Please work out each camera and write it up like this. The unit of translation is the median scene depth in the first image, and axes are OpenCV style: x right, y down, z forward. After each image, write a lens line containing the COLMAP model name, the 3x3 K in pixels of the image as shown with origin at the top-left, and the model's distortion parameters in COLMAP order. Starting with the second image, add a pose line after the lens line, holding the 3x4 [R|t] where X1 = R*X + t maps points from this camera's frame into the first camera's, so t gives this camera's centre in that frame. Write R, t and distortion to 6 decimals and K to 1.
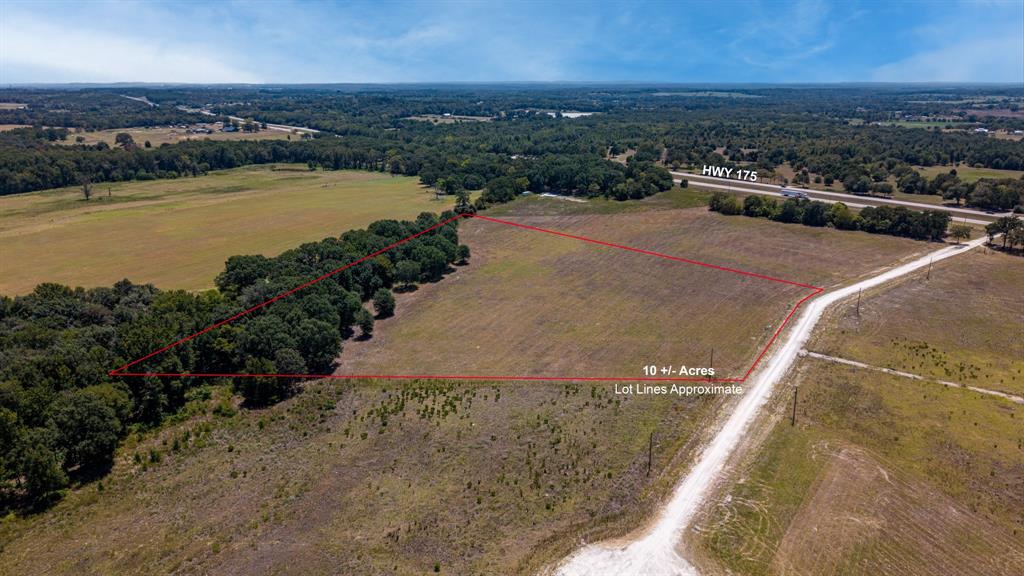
lens RADIAL K [[683.5, 0, 513.3], [0, 683.5, 292.4], [0, 0, 1]] dist [0.056060, -0.070424]
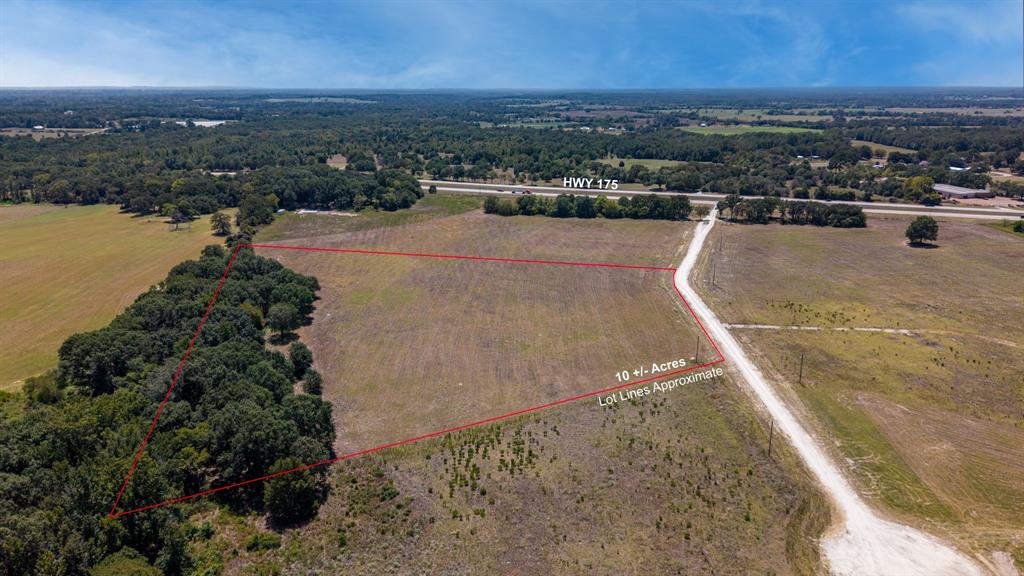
lens RADIAL K [[683.5, 0, 513.3], [0, 683.5, 292.4], [0, 0, 1]] dist [0.056060, -0.070424]
pose [[0.853132, -0.150822, 0.499419, -0.282969], [0.154586, 0.987390, 0.034117, -0.039174], [-0.498267, 0.048097, 0.865689, 0.122723]]
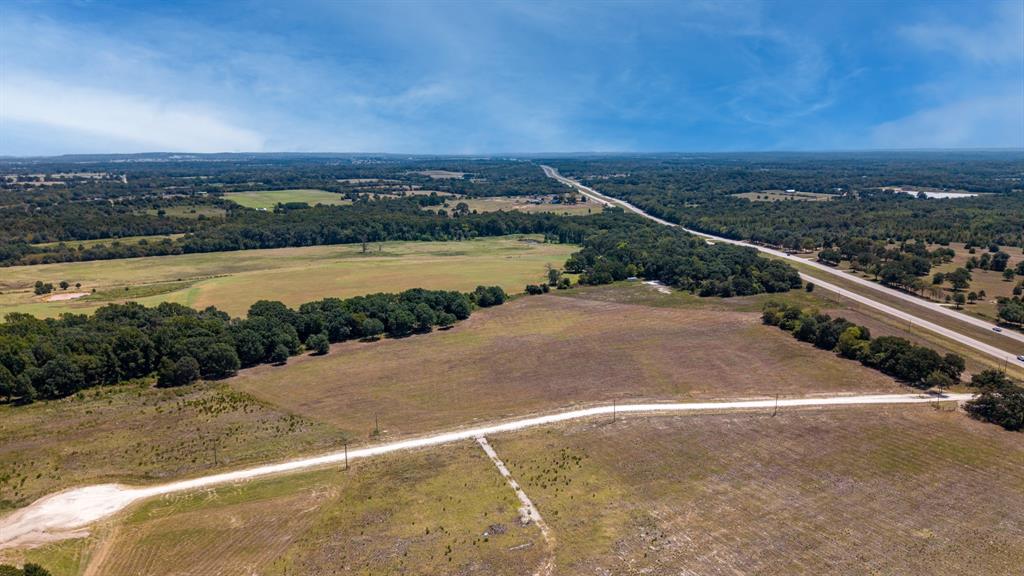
lens RADIAL K [[683.5, 0, 513.3], [0, 683.5, 292.4], [0, 0, 1]] dist [0.056060, -0.070424]
pose [[0.822814, 0.113549, -0.556852, 0.706217], [-0.163658, 0.985672, -0.040833, -0.076468], [0.544236, 0.124731, 0.829608, 0.016381]]
